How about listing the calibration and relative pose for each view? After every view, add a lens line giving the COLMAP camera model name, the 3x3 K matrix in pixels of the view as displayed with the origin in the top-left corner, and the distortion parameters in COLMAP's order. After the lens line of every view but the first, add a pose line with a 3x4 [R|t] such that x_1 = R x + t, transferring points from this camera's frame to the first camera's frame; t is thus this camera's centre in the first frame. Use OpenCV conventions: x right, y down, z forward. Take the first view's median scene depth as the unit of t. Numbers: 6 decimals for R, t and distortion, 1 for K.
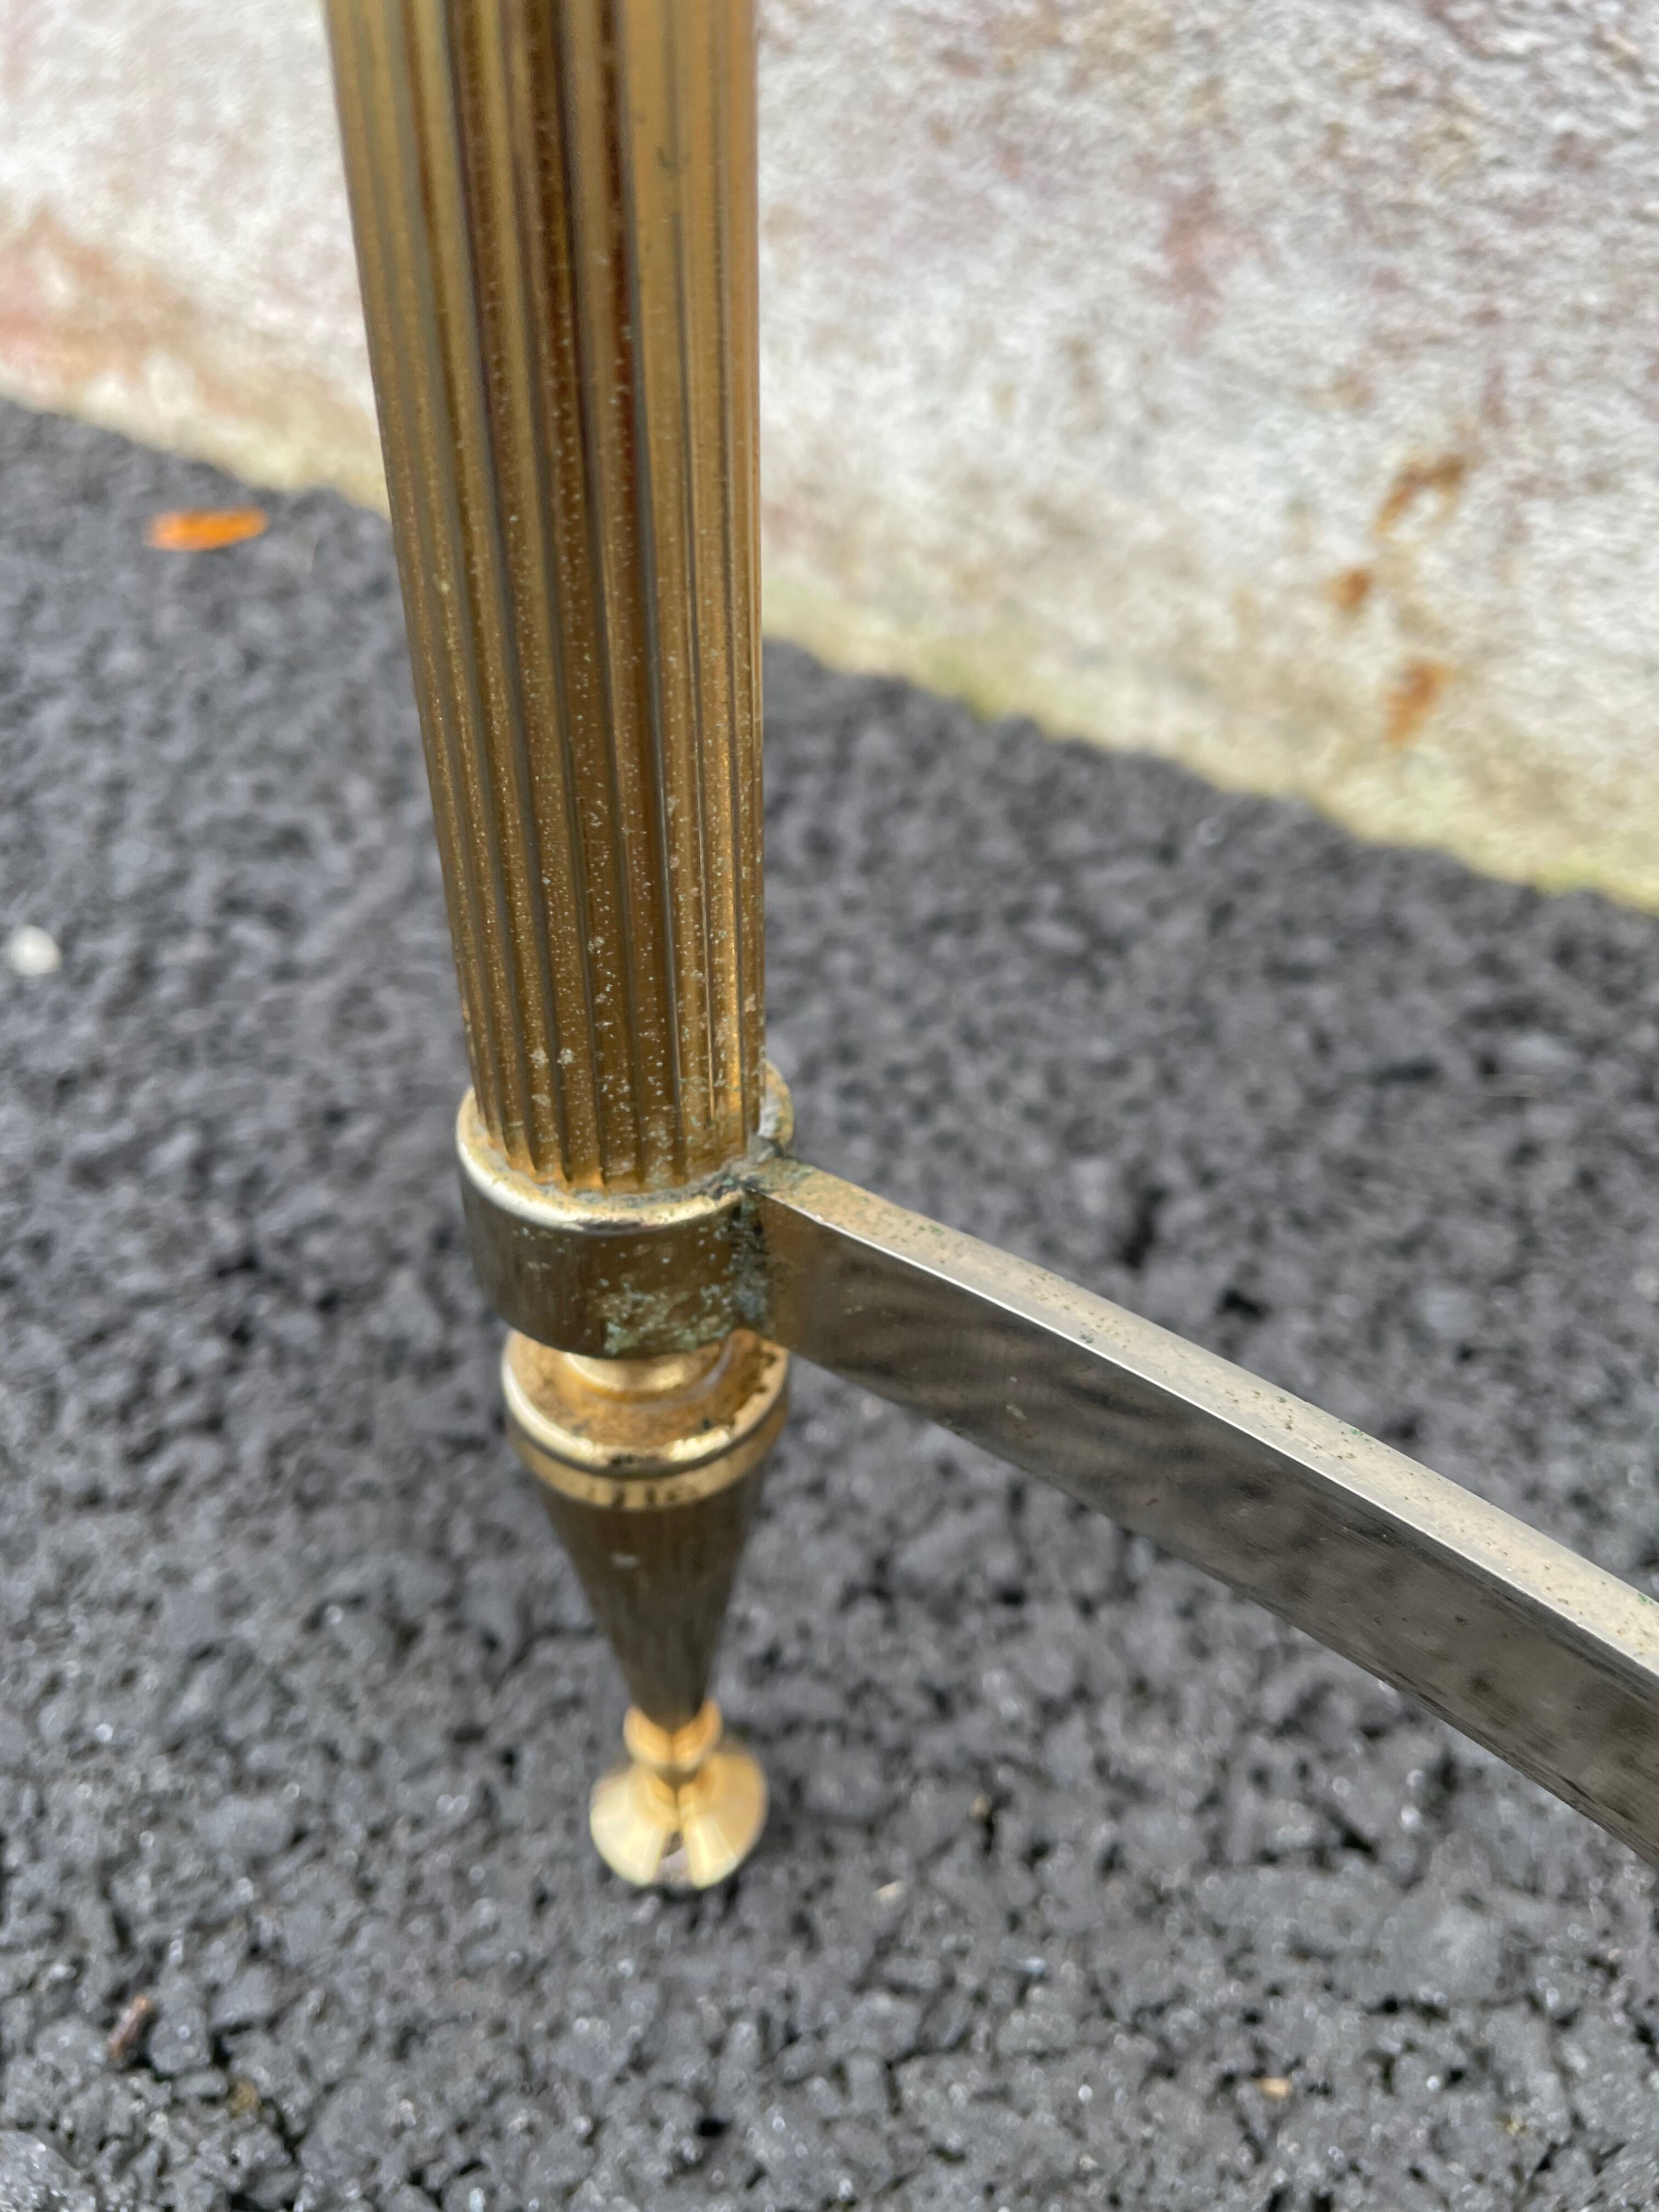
lens RADIAL K [[1738.9, 0, 822.3], [0, 1738.9, 1107.2], [0, 0, 1]] dist [0.058613, -0.118532]
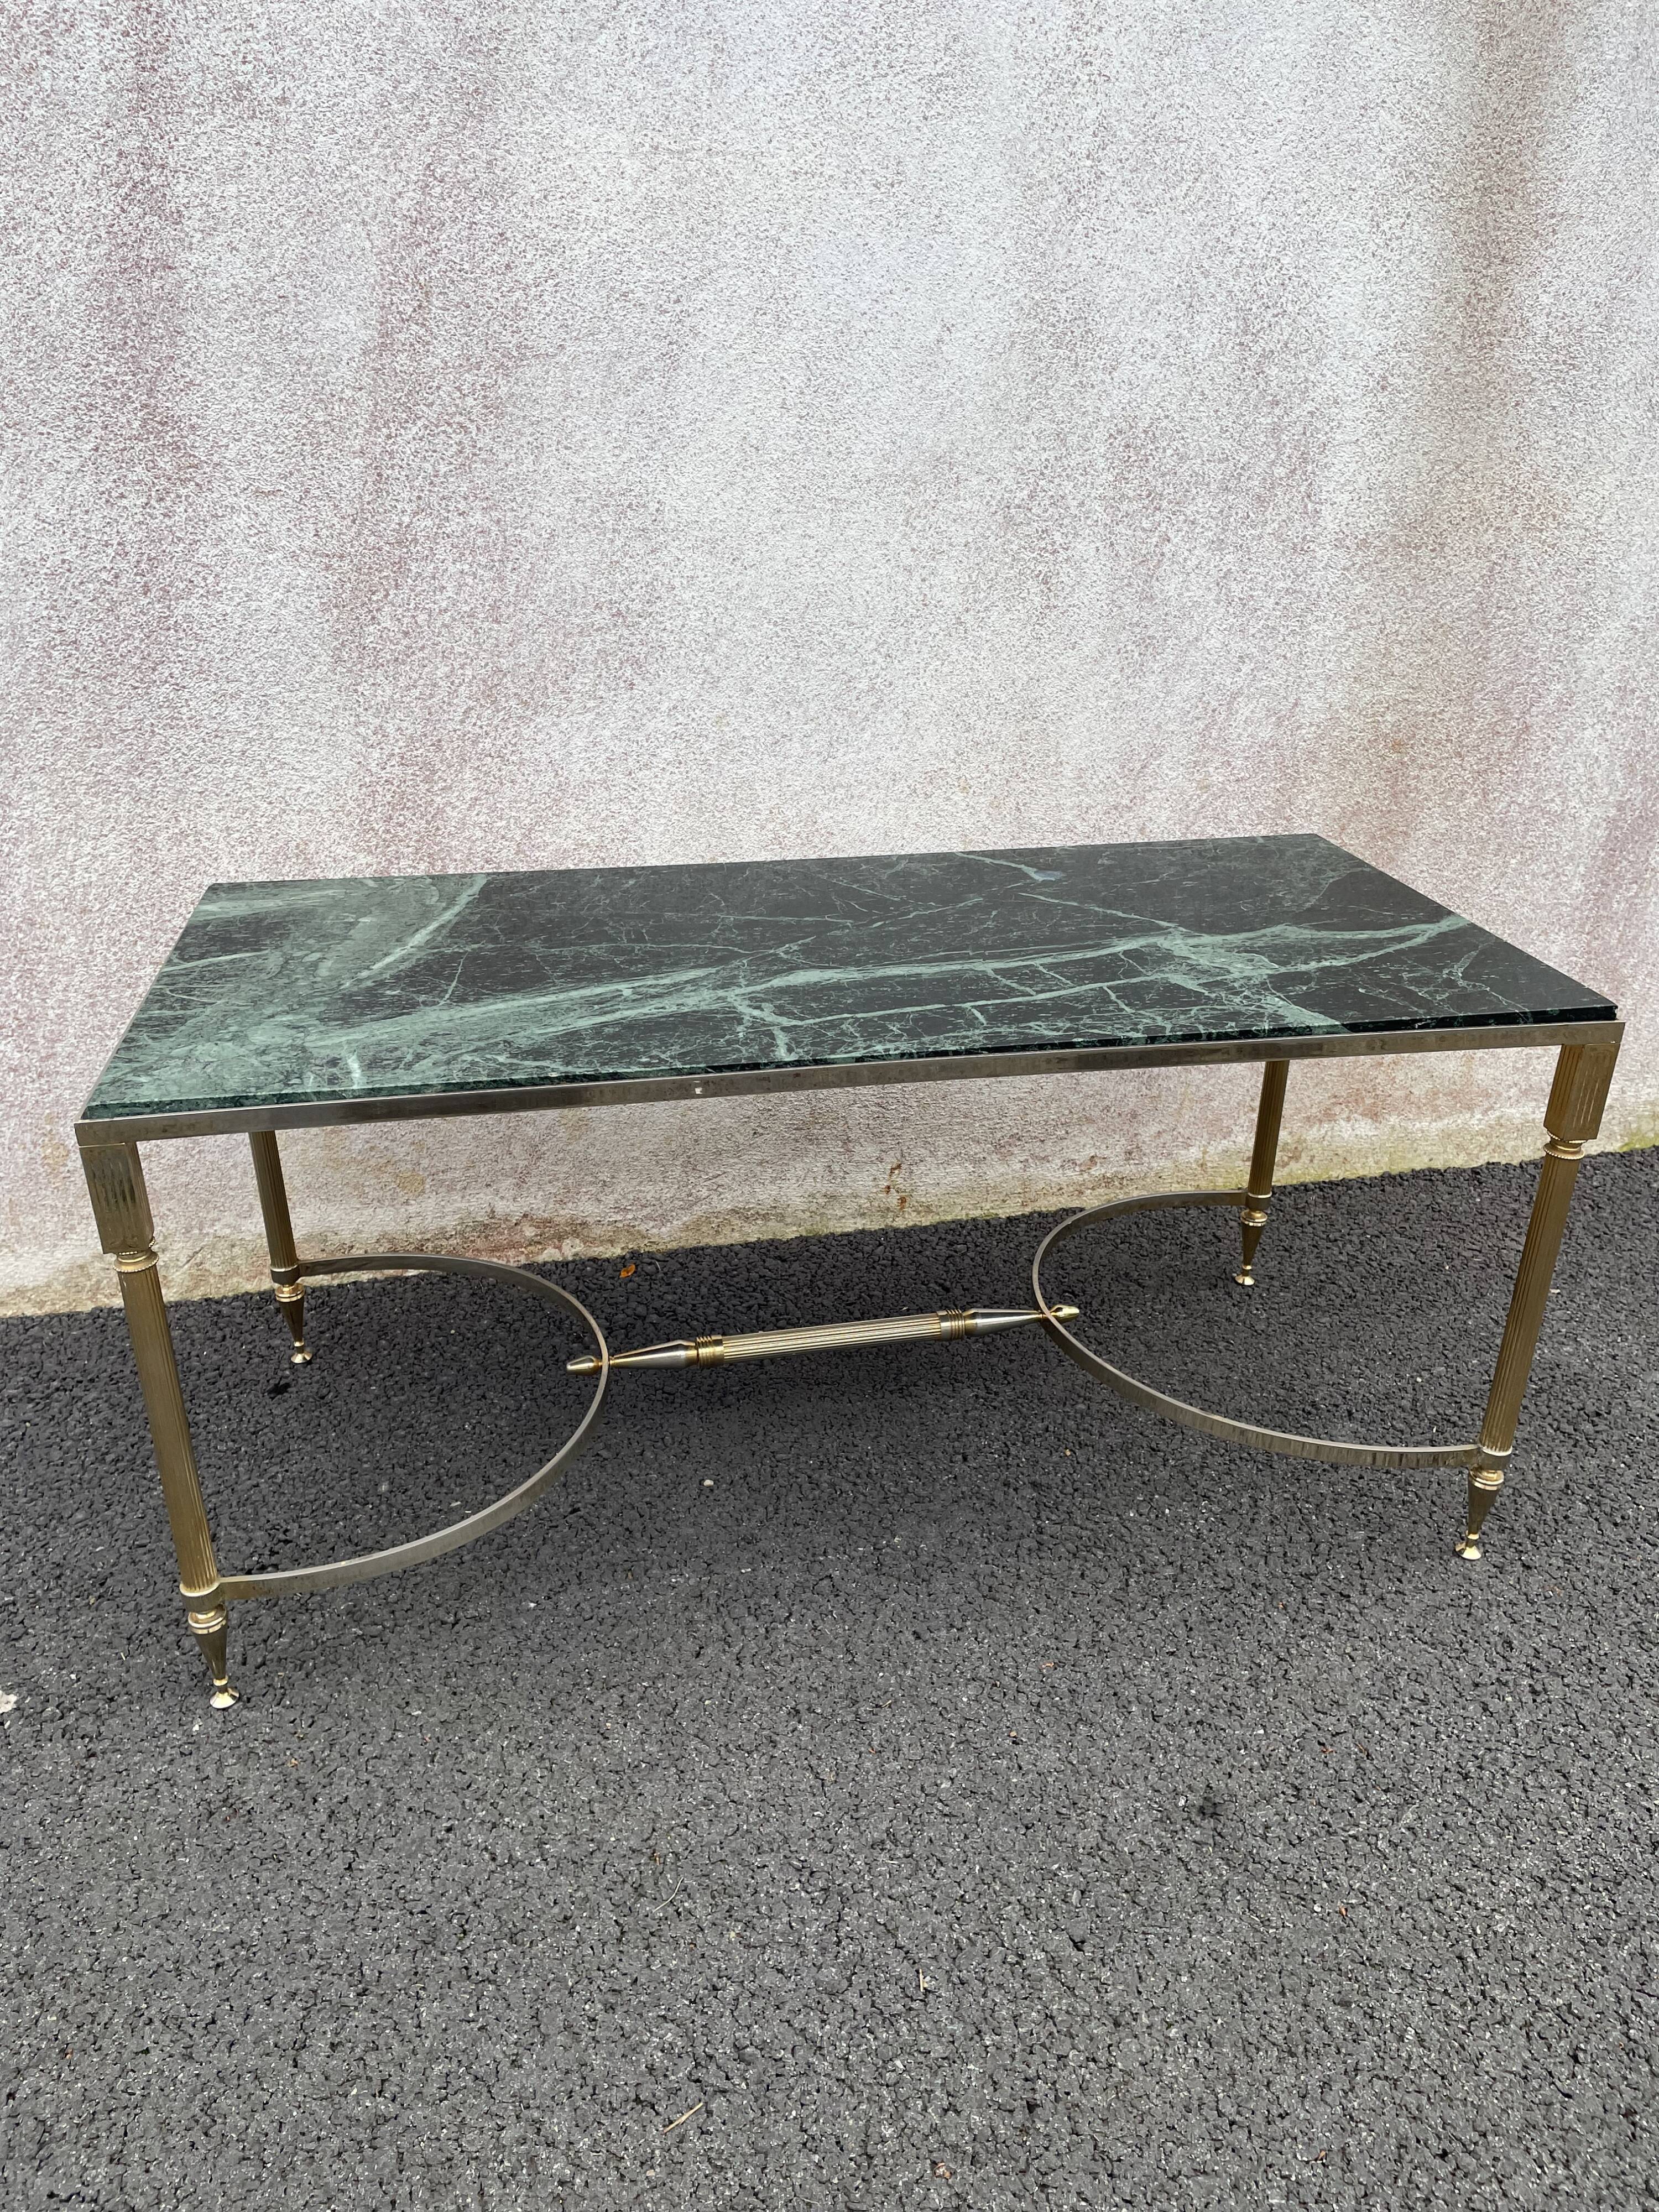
lens RADIAL K [[1670.5, 0, 815.9], [0, 1670.5, 1100.9], [0, 0, 1]] dist [0.083534, -0.111499]
pose [[0.702503, -0.300258, 0.645239, -3.017844], [0.473221, 0.874250, -0.108392, -0.070896], [-0.531555, 0.381487, 0.756252, -2.828670]]
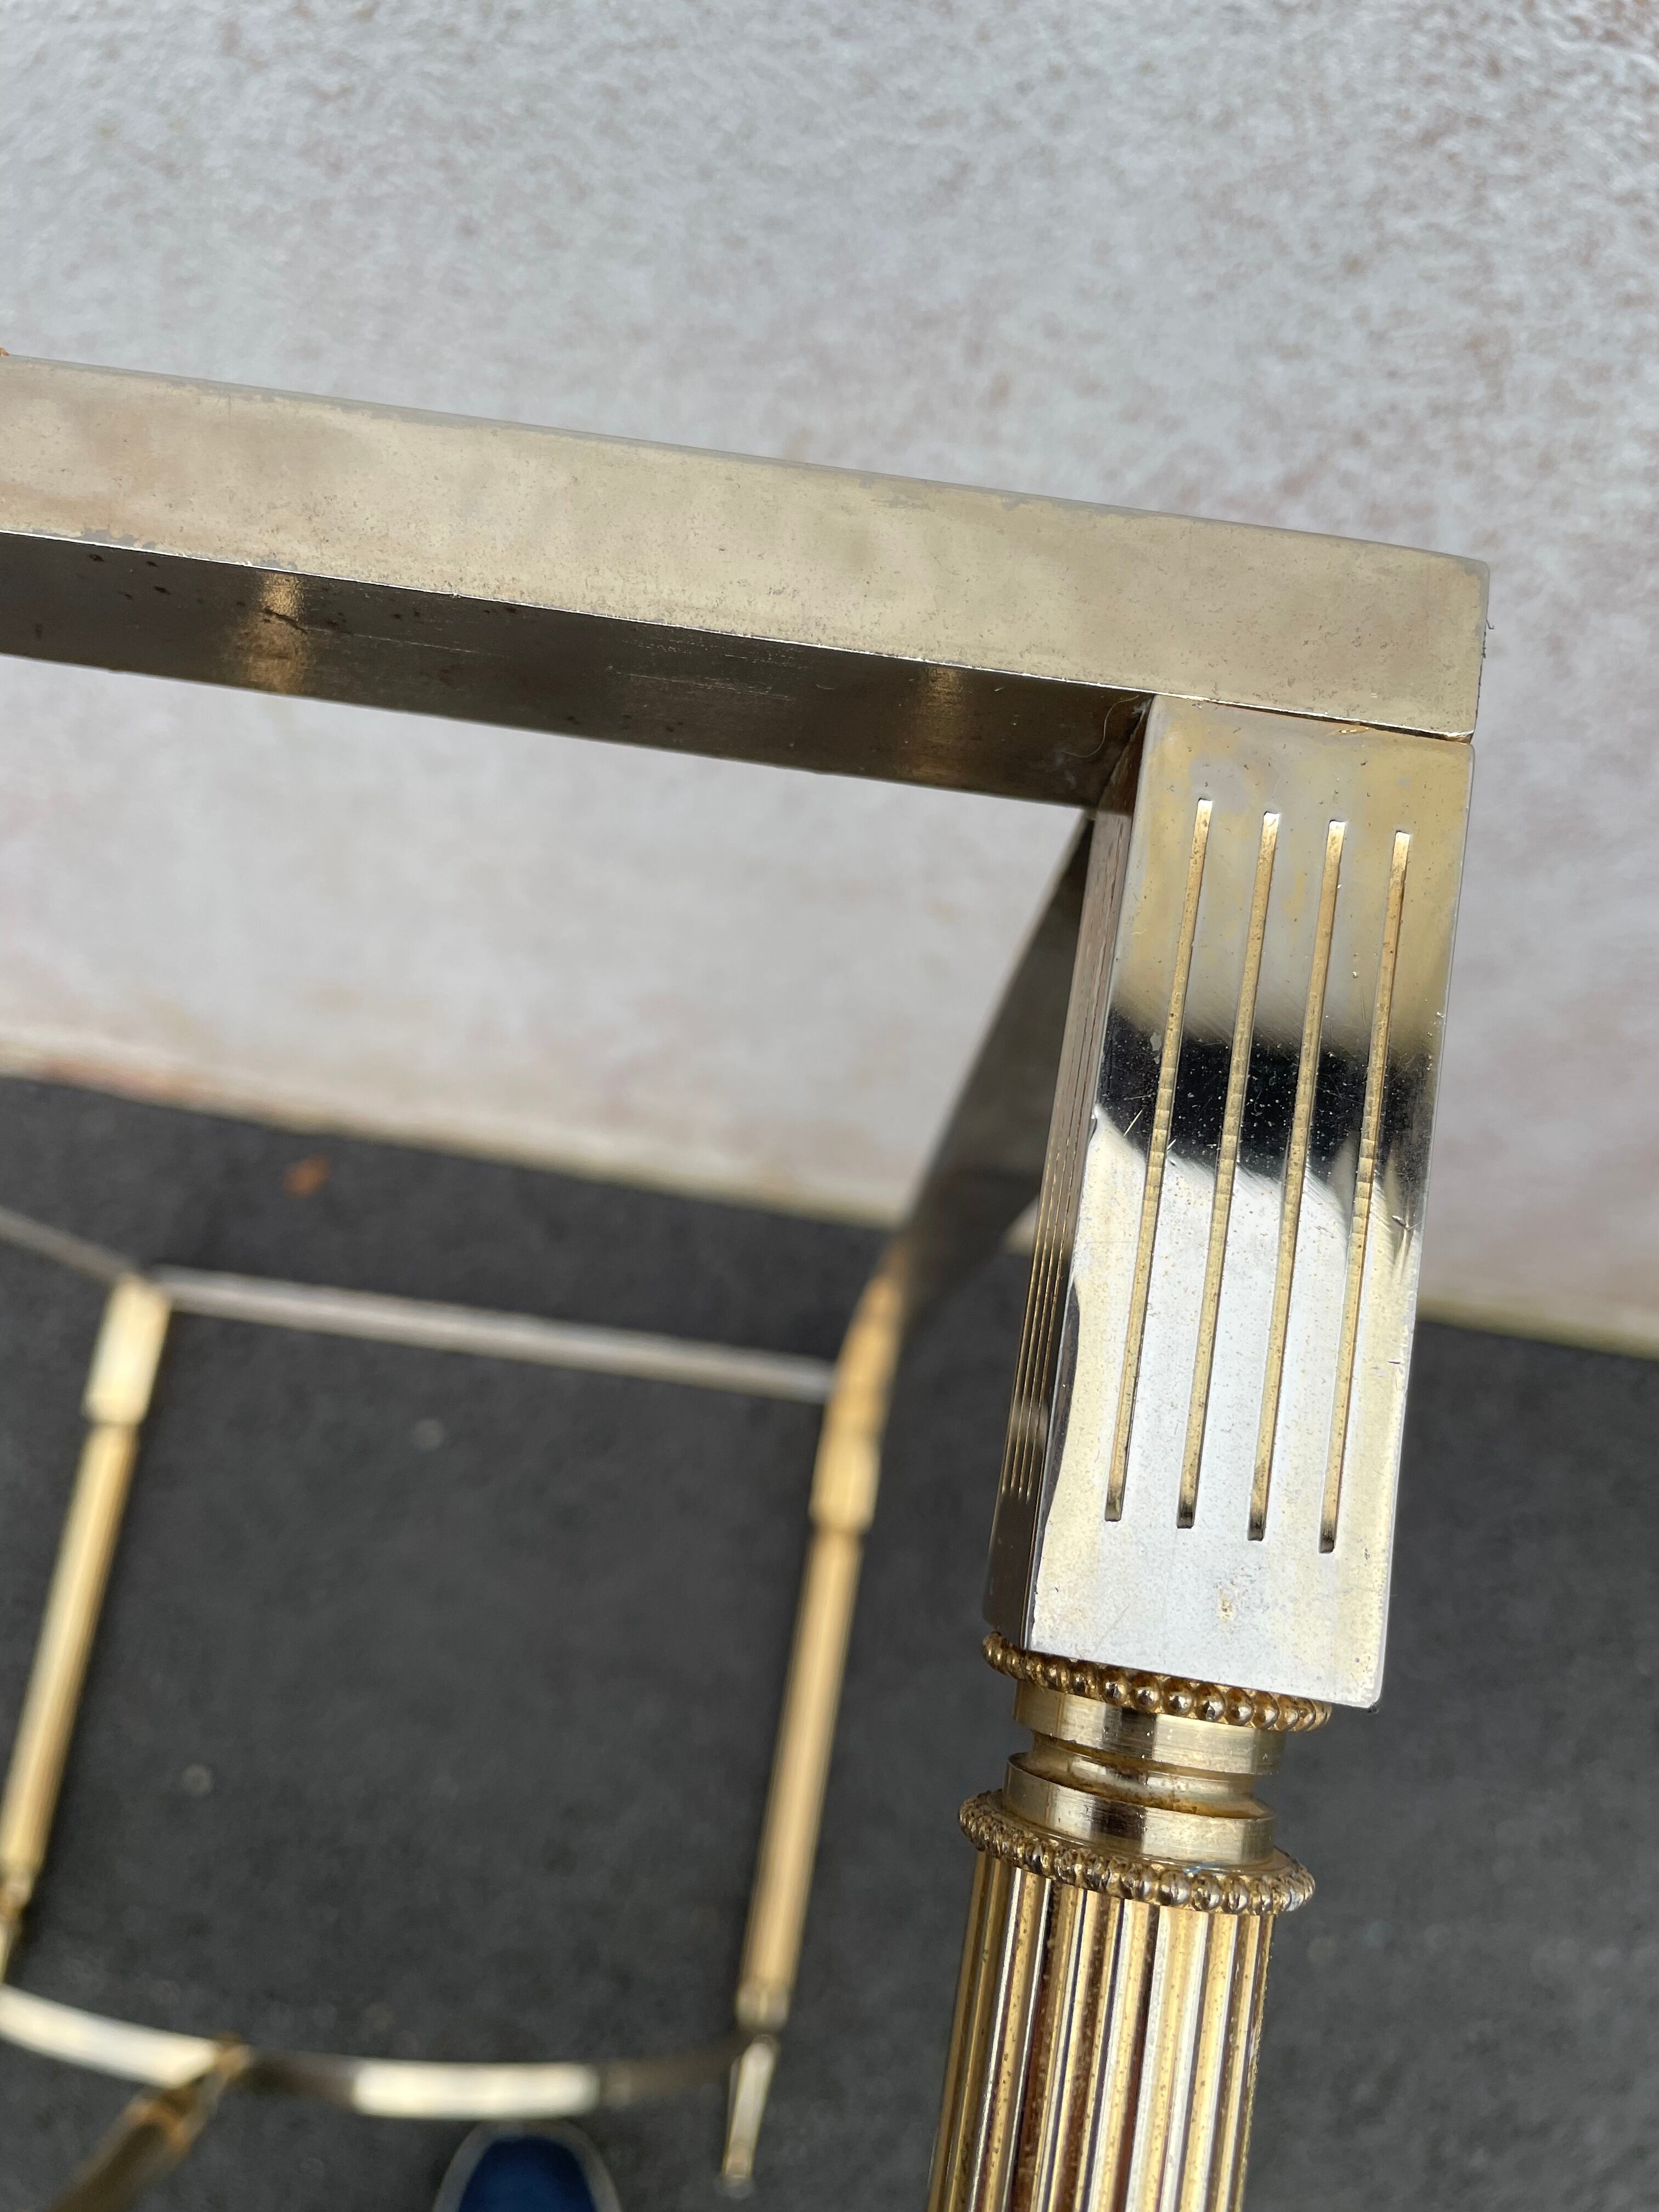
lens RADIAL K [[1738.9, 0, 822.3], [0, 1738.9, 1107.2], [0, 0, 1]] dist [0.058613, -0.118532]
pose [[0.920819, -0.378225, 0.095071, 0.152204], [0.255506, 0.769255, 0.585631, -2.112051], [-0.294634, -0.514969, 0.804983, -1.449268]]
